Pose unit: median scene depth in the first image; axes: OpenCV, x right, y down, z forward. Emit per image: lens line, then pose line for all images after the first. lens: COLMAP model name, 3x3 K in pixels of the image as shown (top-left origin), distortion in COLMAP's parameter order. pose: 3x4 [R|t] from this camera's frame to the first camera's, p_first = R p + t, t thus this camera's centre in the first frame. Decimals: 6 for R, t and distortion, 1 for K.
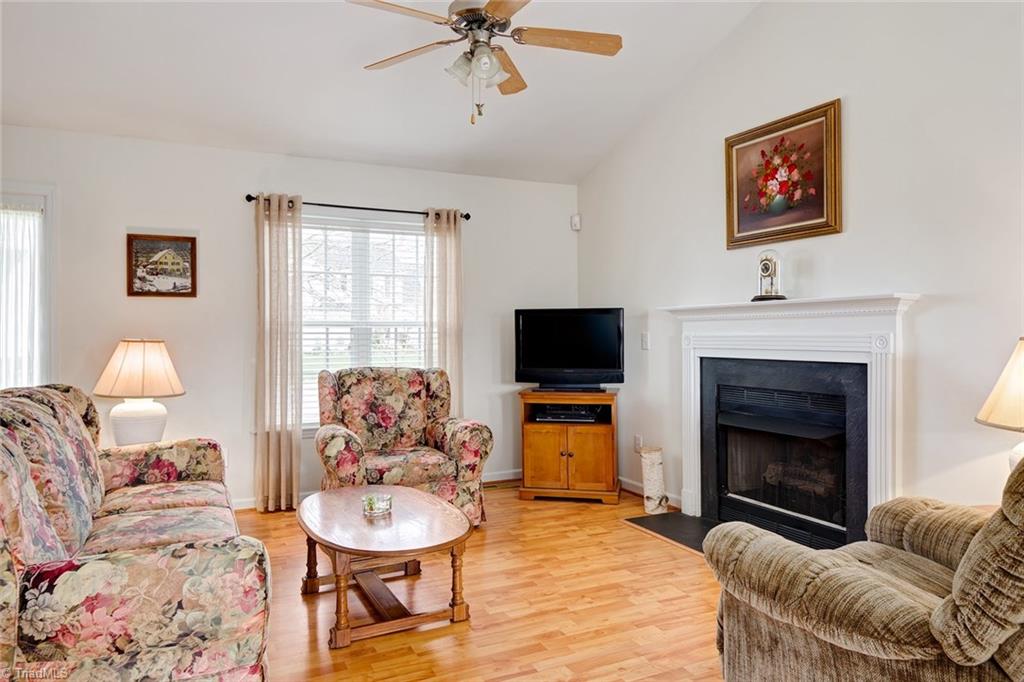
lens RADIAL K [[666.4, 0, 516.9], [0, 666.4, 330.6], [0, 0, 1]] dist [0.016798, -0.013035]
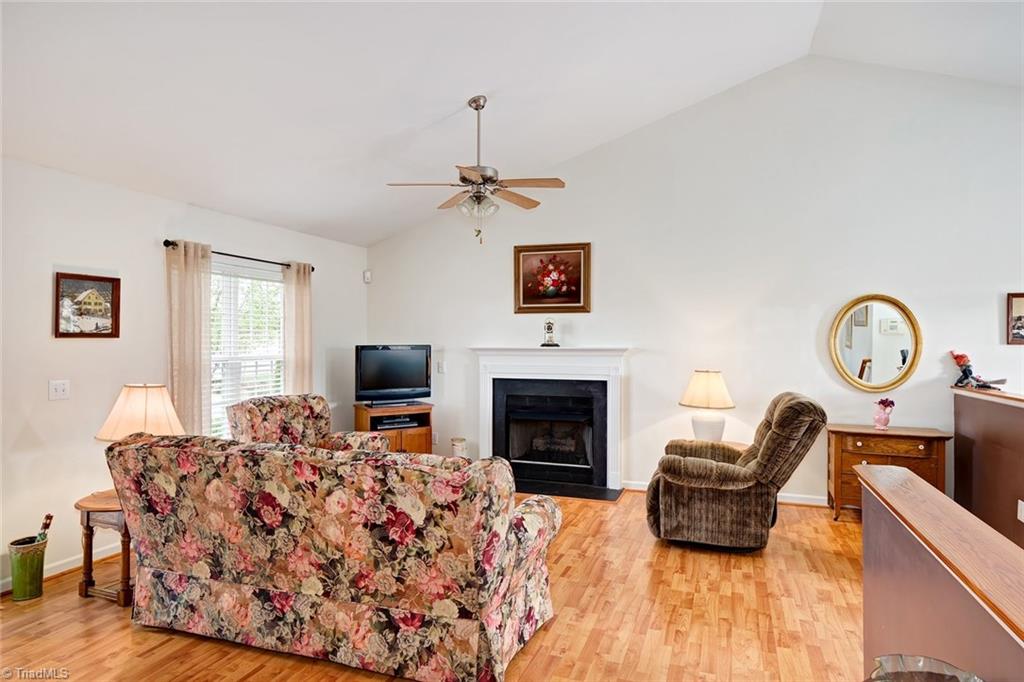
lens RADIAL K [[594.4, 0, 515.1], [0, 594.4, 341.4], [0, 0, 1]] dist [0.007044, -0.001692]
pose [[0.717869, 0.004940, 0.696160, -0.723492], [-0.008116, 0.999966, 0.001273, -0.054426], [-0.696130, -0.006564, 0.717885, -0.062612]]
